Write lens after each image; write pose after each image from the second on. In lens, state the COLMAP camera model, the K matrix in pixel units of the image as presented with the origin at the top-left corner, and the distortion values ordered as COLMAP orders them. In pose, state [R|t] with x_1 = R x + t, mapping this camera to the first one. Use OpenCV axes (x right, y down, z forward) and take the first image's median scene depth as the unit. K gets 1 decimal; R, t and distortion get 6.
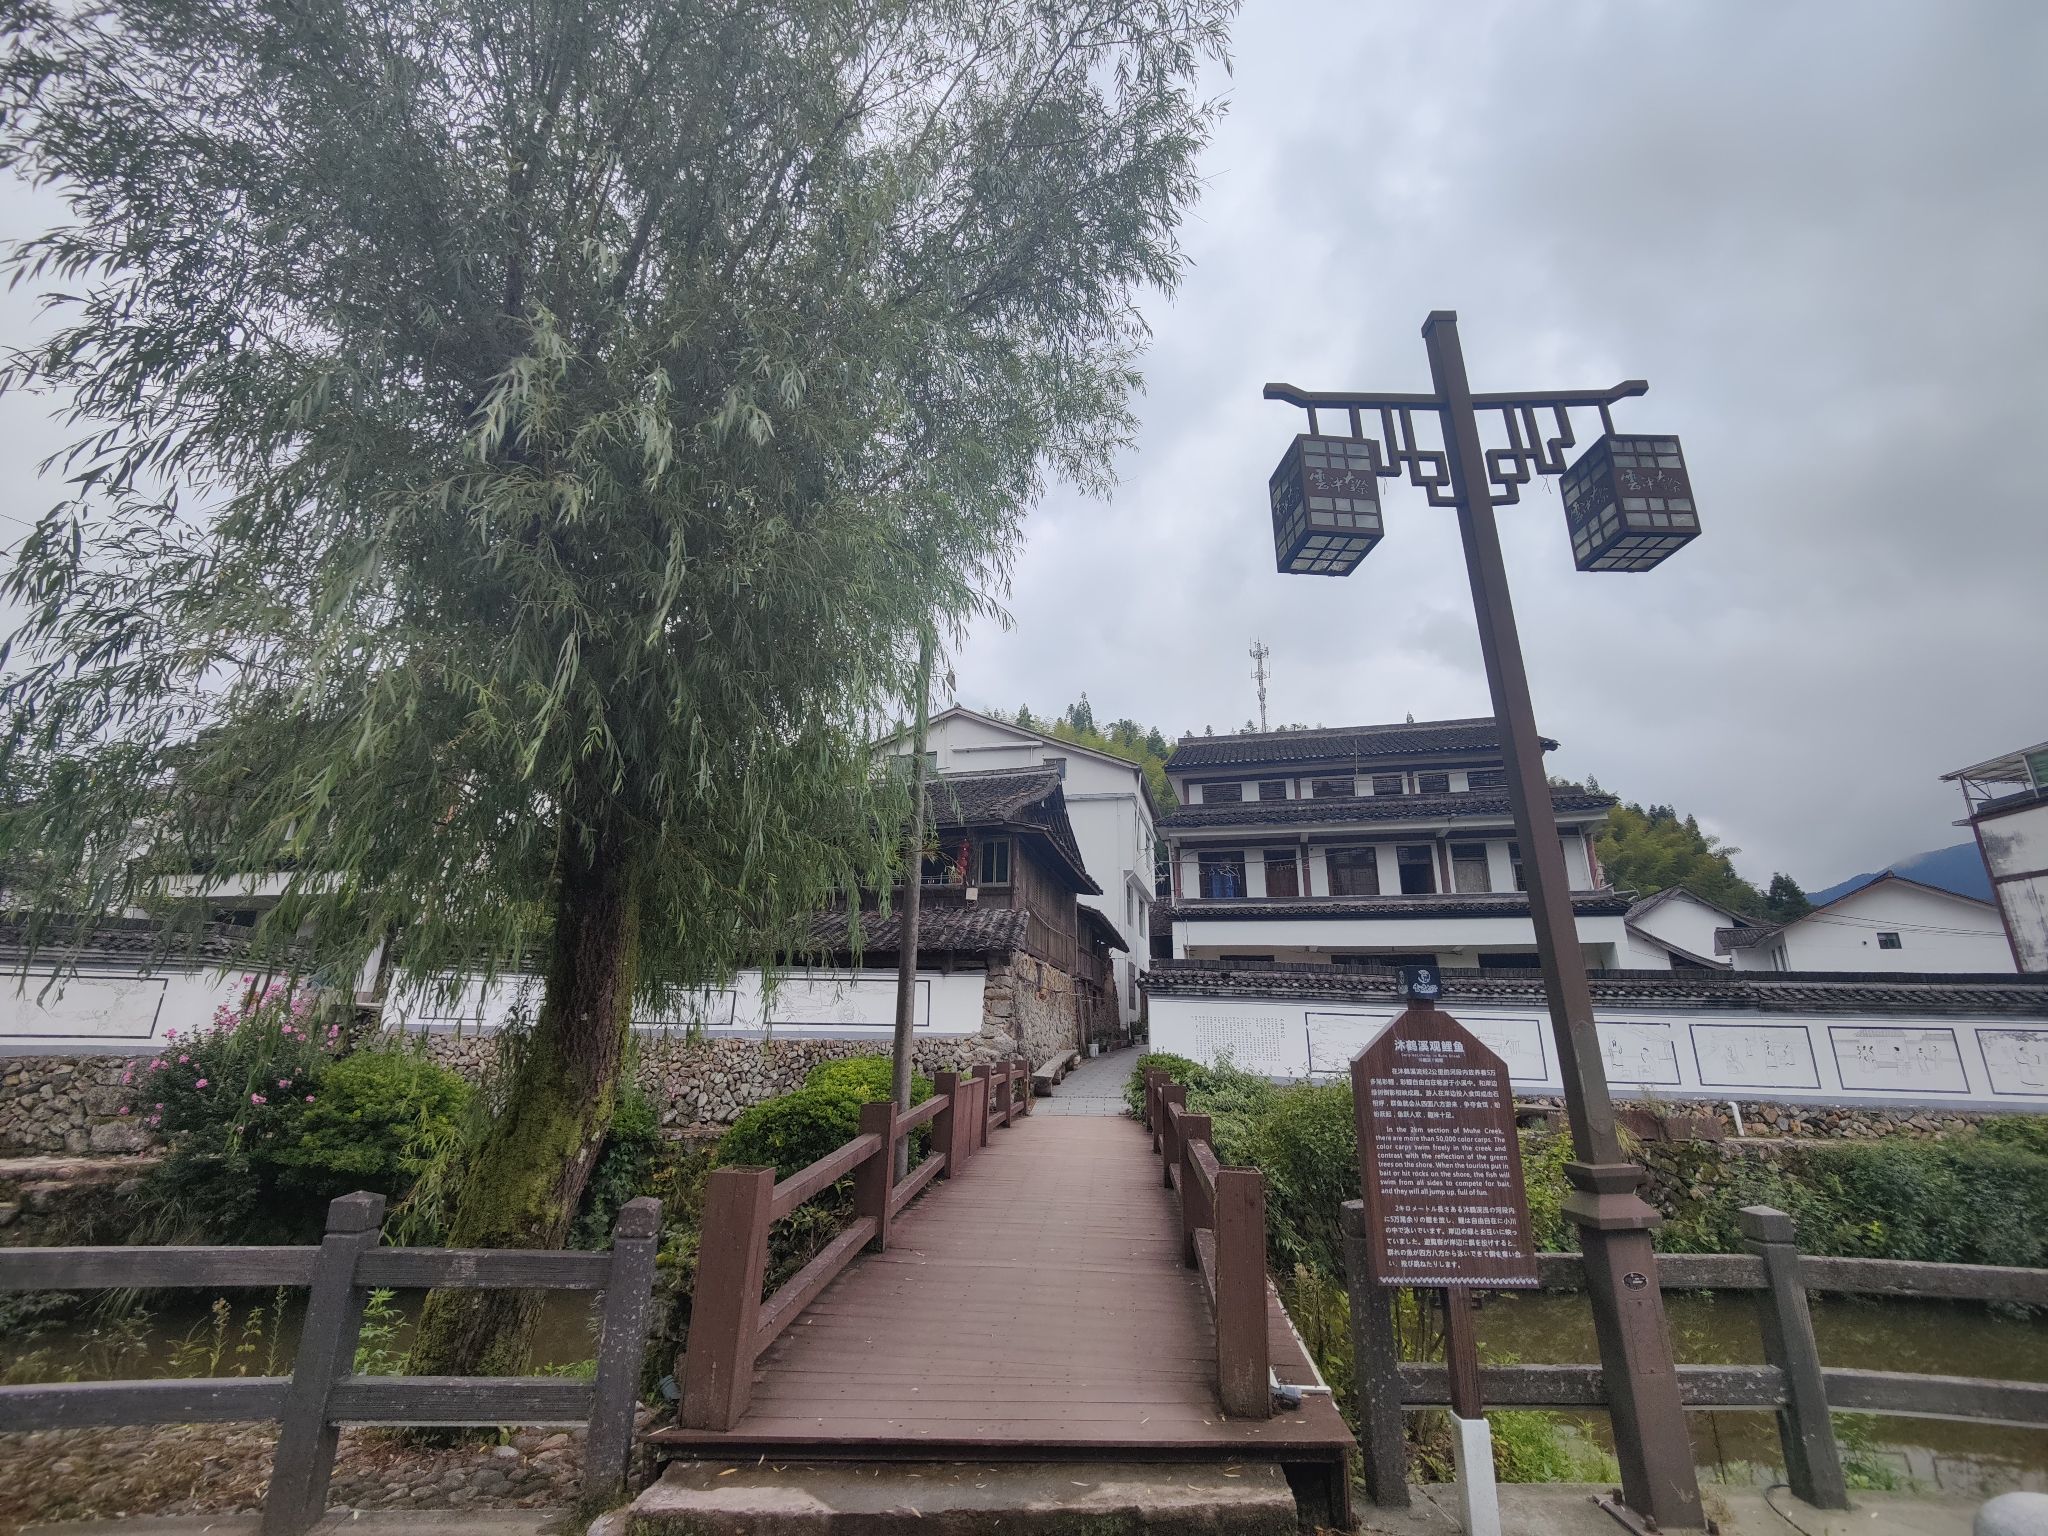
lens RADIAL K [[915.6, 0, 1010.1], [0, 915.6, 784.2], [0, 0, 1]] dist [0.009149, -0.003905]
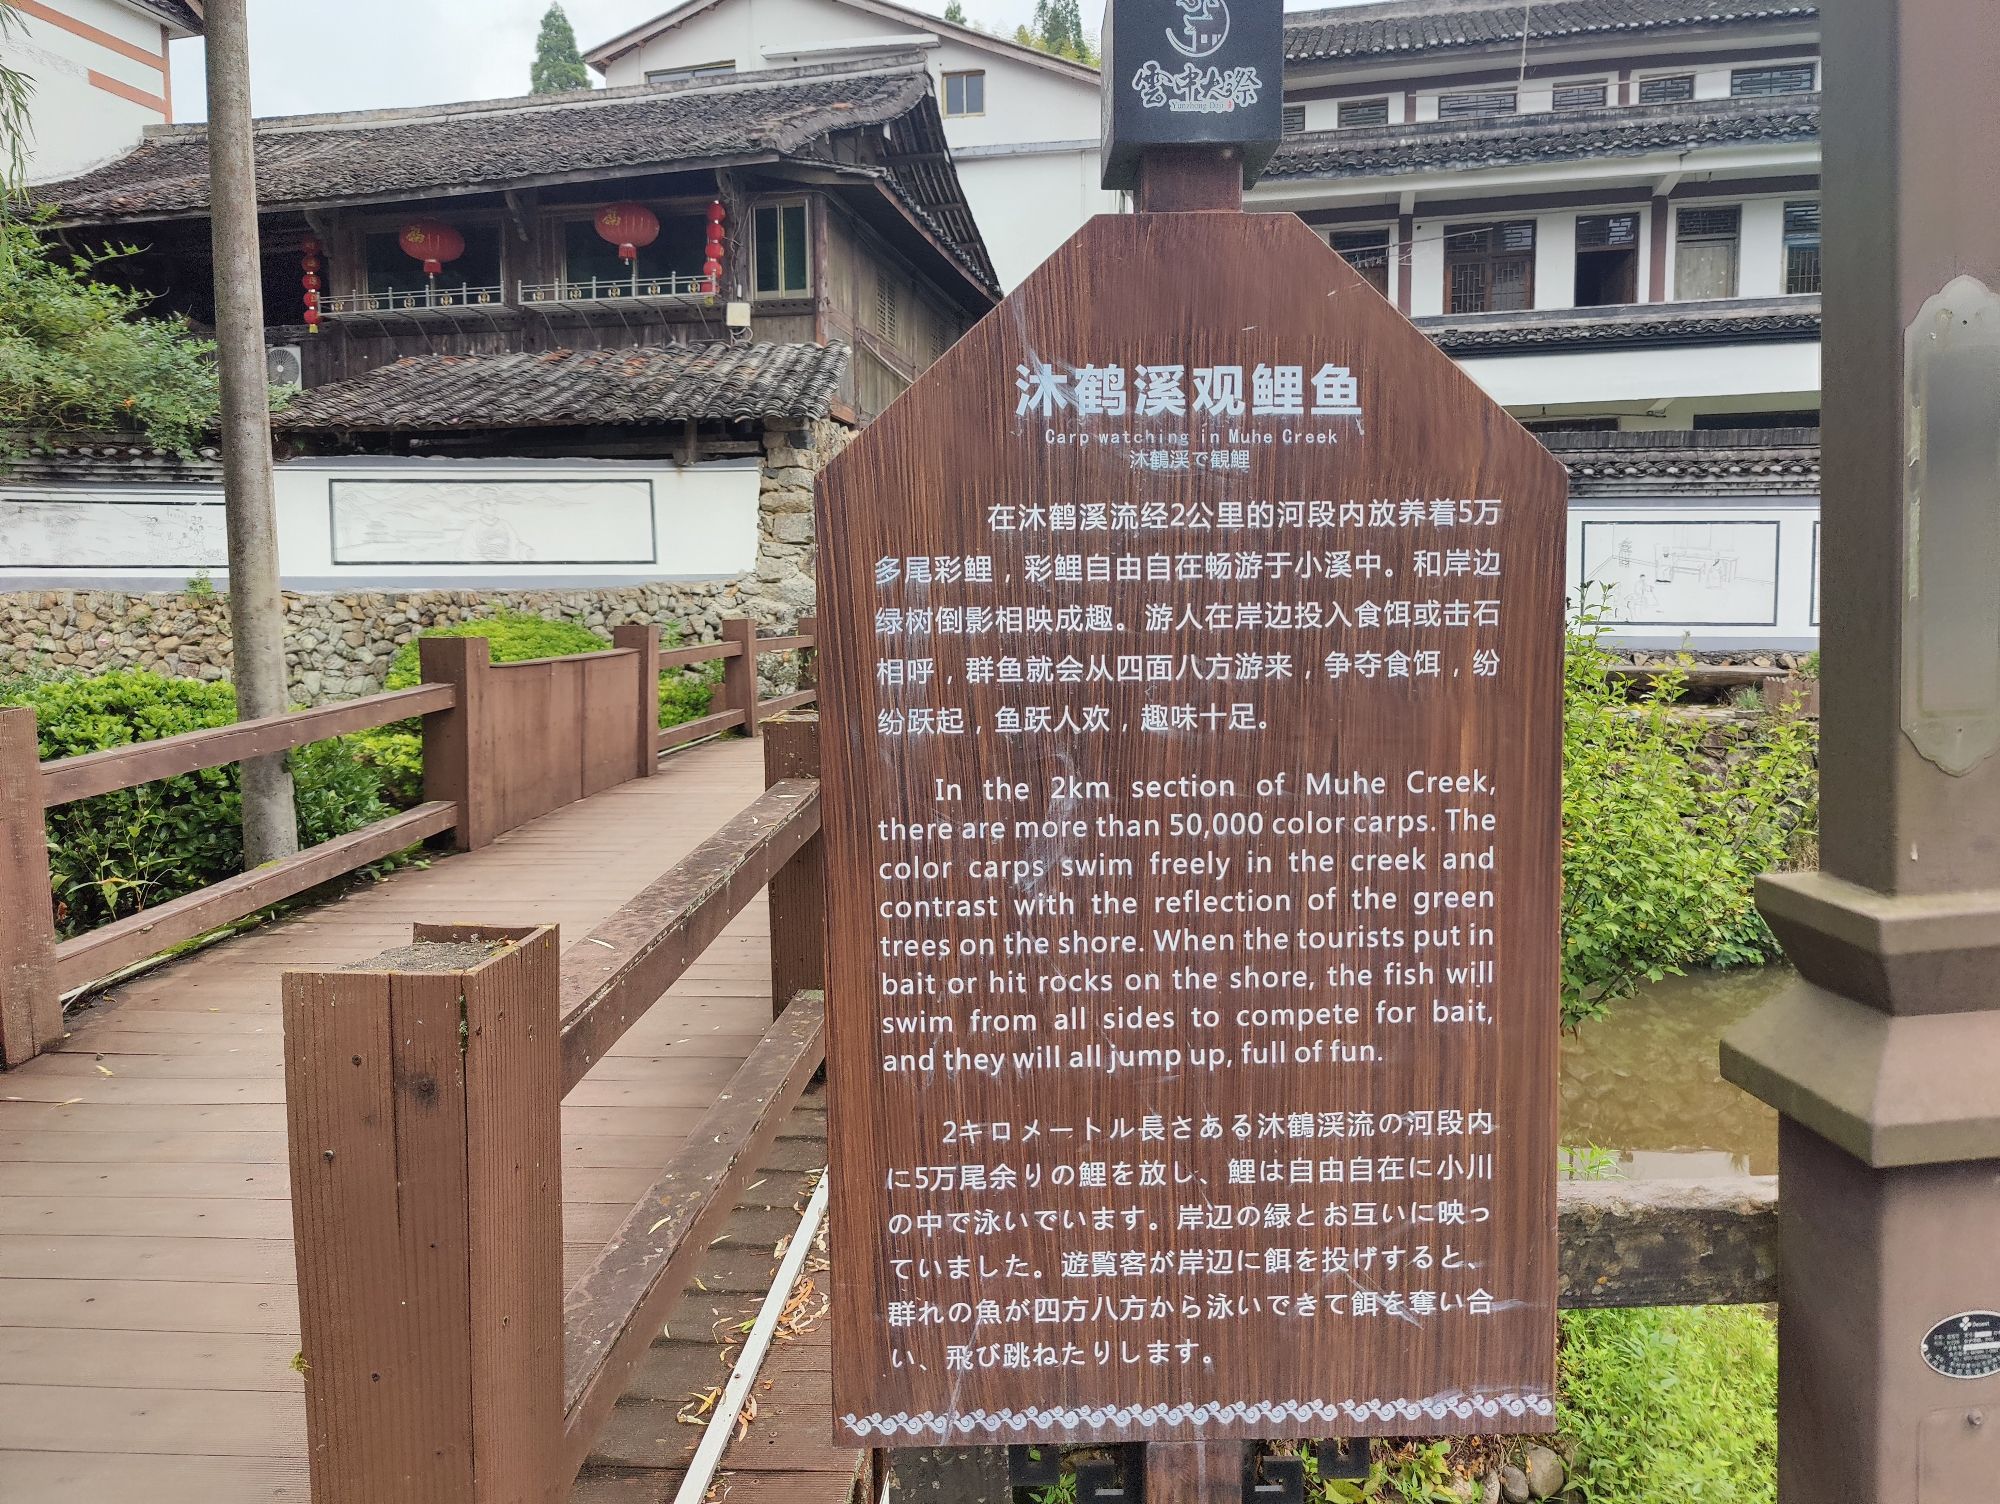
lens RADIAL K [[1422.4, 0, 1003.0], [0, 1422.4, 760.2], [0, 0, 1]] dist [0.036355, -0.032479]
pose [[0.999495, -0.029515, 0.011800, 0.417364], [0.022923, 0.926447, 0.375726, 0.246892], [-0.022022, -0.375265, 0.926656, 0.697864]]
